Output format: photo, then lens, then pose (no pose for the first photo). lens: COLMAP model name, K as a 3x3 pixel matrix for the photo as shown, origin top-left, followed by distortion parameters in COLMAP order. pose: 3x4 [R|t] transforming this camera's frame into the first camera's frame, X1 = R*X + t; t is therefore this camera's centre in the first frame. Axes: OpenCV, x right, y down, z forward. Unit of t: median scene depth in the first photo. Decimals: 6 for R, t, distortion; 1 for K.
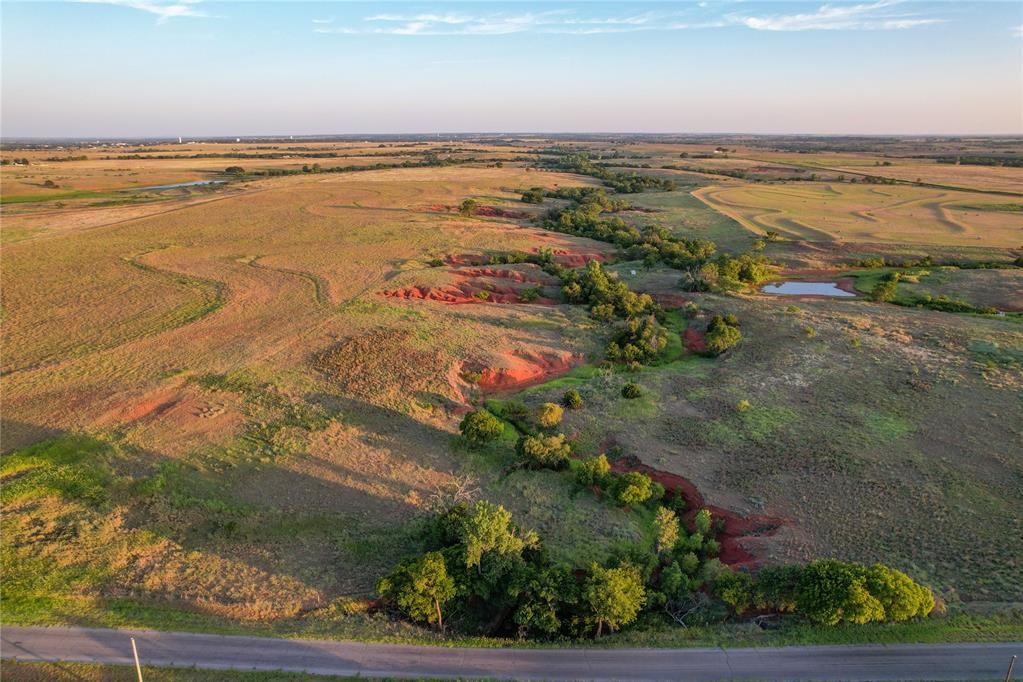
lens RADIAL K [[659.7, 0, 511.5], [0, 659.7, 341.0], [0, 0, 1]] dist [-0.079520, 0.074599]
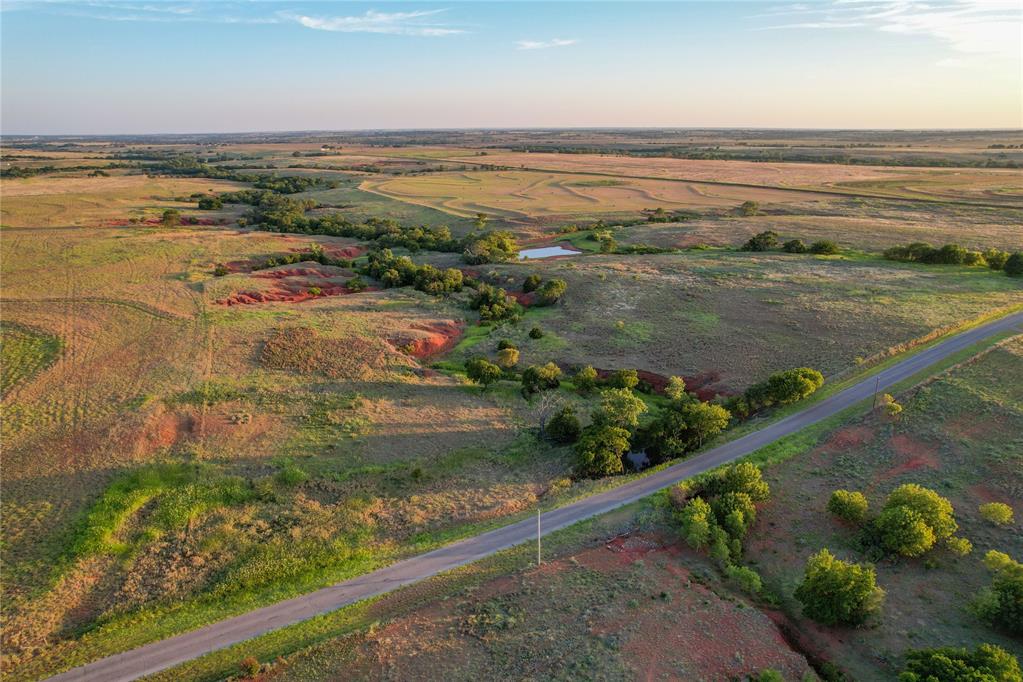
lens RADIAL K [[659.7, 0, 511.5], [0, 659.7, 341.0], [0, 0, 1]] dist [-0.079520, 0.074599]
pose [[0.821625, -0.181830, 0.540250, -0.359450], [0.180075, 0.982020, 0.056652, 0.005454], [-0.540837, 0.050738, 0.839596, -0.041409]]
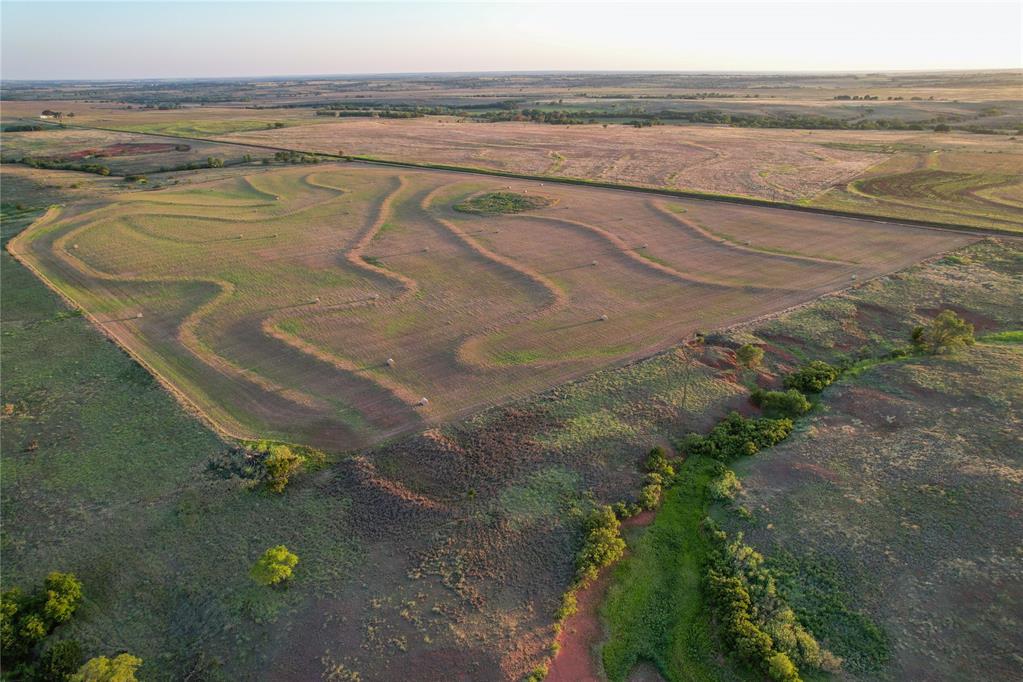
lens RADIAL K [[651.8, 0, 515.6], [0, 651.8, 349.4], [0, 0, 1]] dist [-0.073061, 0.066978]
pose [[0.626817, -0.316528, 0.711976, 0.357205], [0.249295, 0.947205, 0.201629, -0.382693], [-0.738209, 0.051108, 0.672634, 0.950324]]
